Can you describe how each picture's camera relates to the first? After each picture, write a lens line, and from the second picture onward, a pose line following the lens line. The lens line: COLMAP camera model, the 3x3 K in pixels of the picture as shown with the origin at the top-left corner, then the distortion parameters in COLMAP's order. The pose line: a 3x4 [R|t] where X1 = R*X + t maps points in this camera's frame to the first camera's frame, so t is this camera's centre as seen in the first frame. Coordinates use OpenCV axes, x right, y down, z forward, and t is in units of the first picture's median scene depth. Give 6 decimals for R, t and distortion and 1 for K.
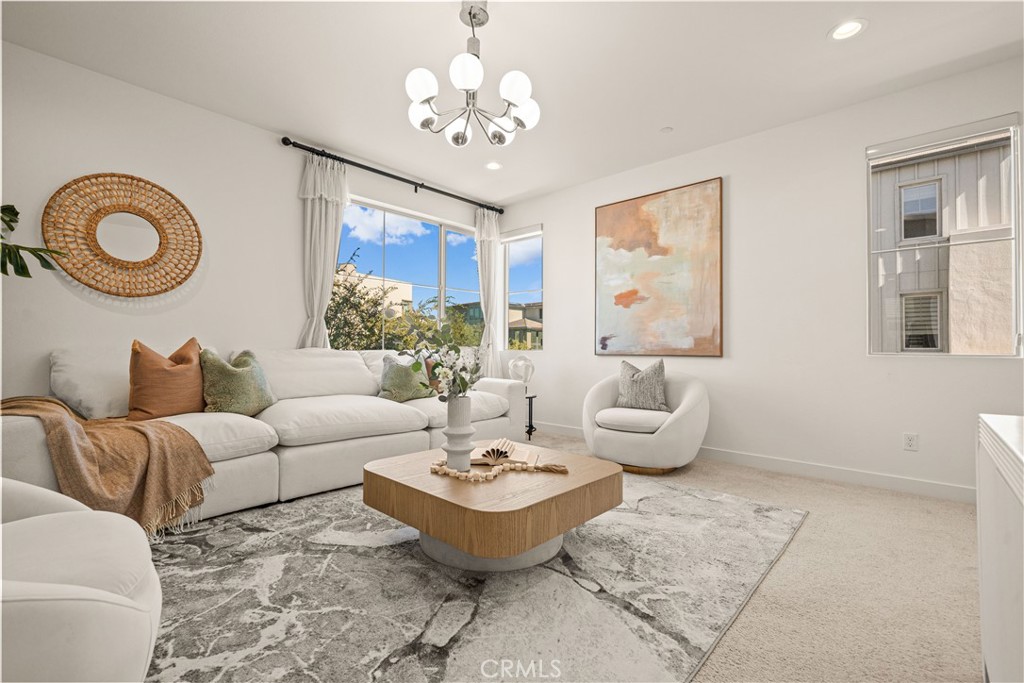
lens RADIAL K [[430.0, 0, 515.9], [0, 430.0, 338.6], [0, 0, 1]] dist [0.002154, 0.000077]
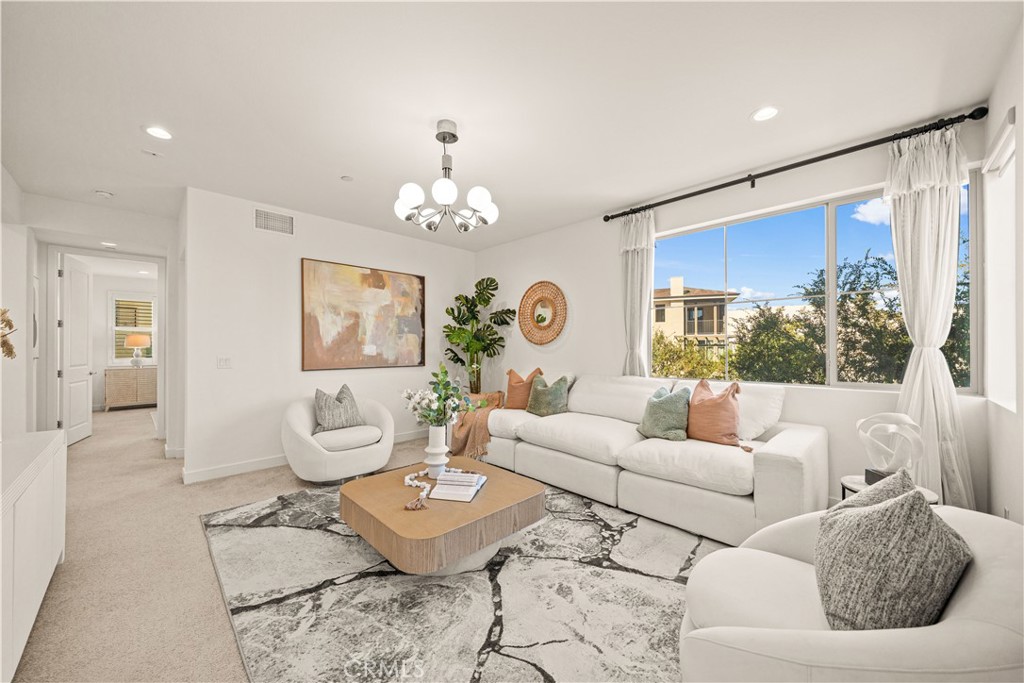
lens RADIAL K [[373.8, 0, 510.1], [0, 373.8, 347.3], [0, 0, 1]] dist [0.002518, -0.000043]
pose [[-0.040301, -0.003410, -0.999182, 0.520368], [0.021035, 0.999770, -0.004261, -0.054527], [0.998966, -0.021189, -0.040220, 0.621078]]
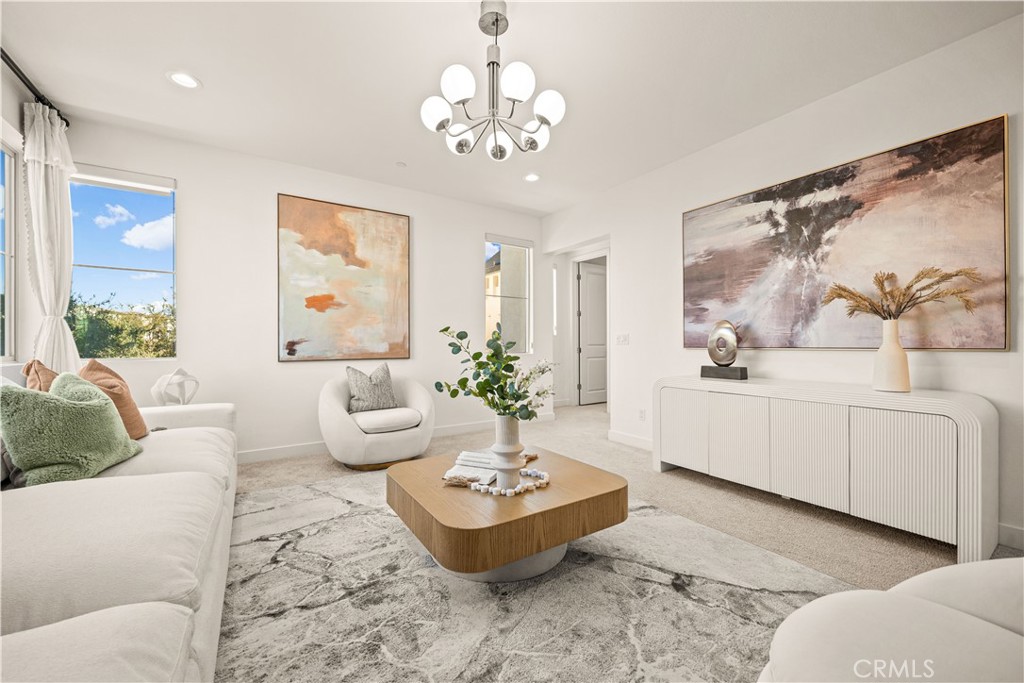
lens RADIAL K [[373.8, 0, 515.6], [0, 373.8, 343.9], [0, 0, 1]] dist [0.002518, -0.000043]
pose [[0.288526, -0.007032, 0.957446, -0.460535], [-0.016144, 0.999795, 0.012208, -0.017776], [-0.957336, -0.018980, 0.288353, 0.355180]]
